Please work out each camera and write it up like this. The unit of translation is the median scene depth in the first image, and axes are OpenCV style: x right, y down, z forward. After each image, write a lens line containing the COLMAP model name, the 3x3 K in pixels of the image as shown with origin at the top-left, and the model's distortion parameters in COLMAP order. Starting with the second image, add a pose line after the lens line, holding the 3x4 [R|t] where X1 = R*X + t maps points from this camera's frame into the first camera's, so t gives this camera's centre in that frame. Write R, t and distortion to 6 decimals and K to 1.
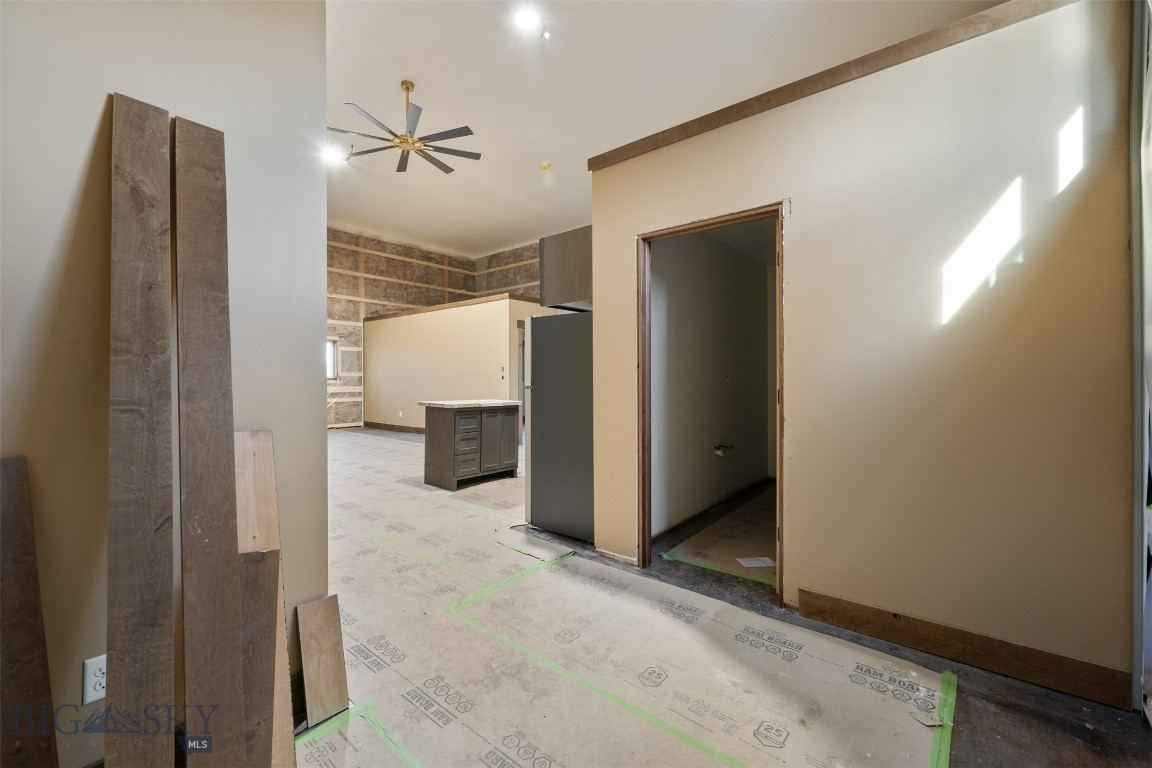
lens RADIAL K [[472.4, 0, 574.2], [0, 472.4, 379.7], [0, 0, 1]] dist [-0.001313, 0.000346]
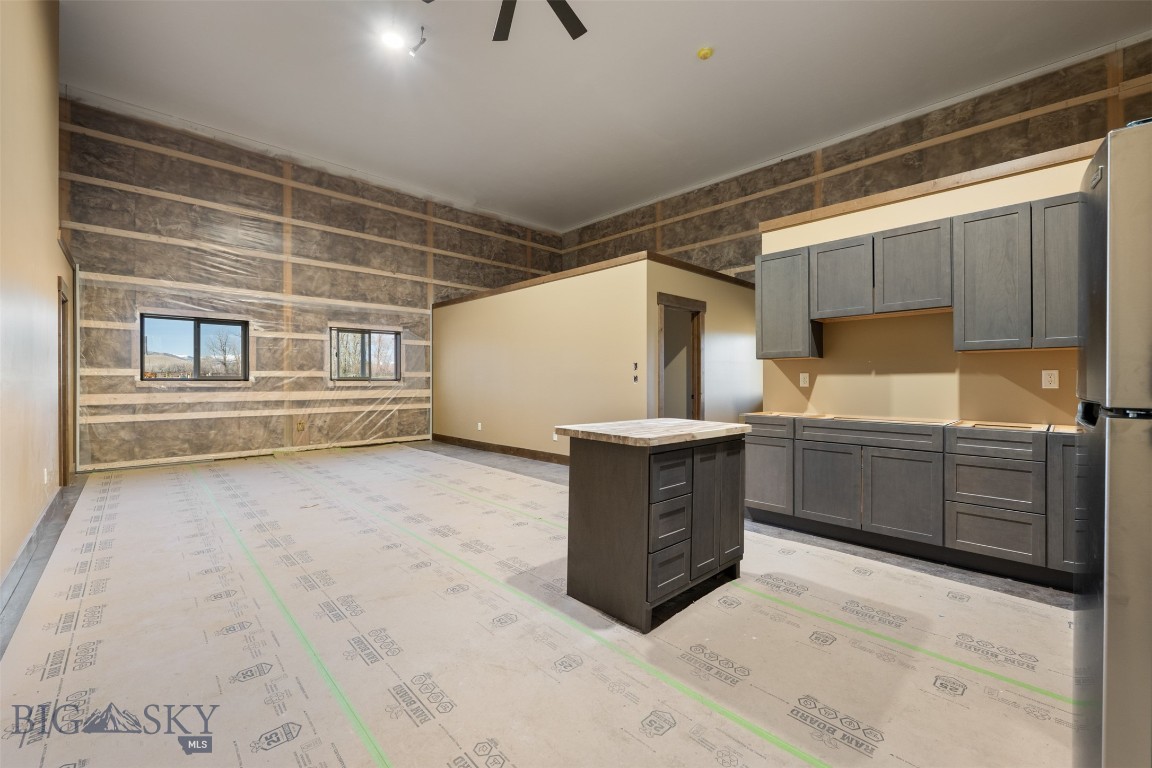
lens RADIAL K [[472.4, 0, 574.2], [0, 472.4, 379.7], [0, 0, 1]] dist [-0.001313, 0.000346]
pose [[0.993378, 0.002081, -0.114873, -0.116530], [-0.002609, 0.999987, -0.004448, 0.000329], [0.114863, 0.004719, 0.993370, 0.236554]]
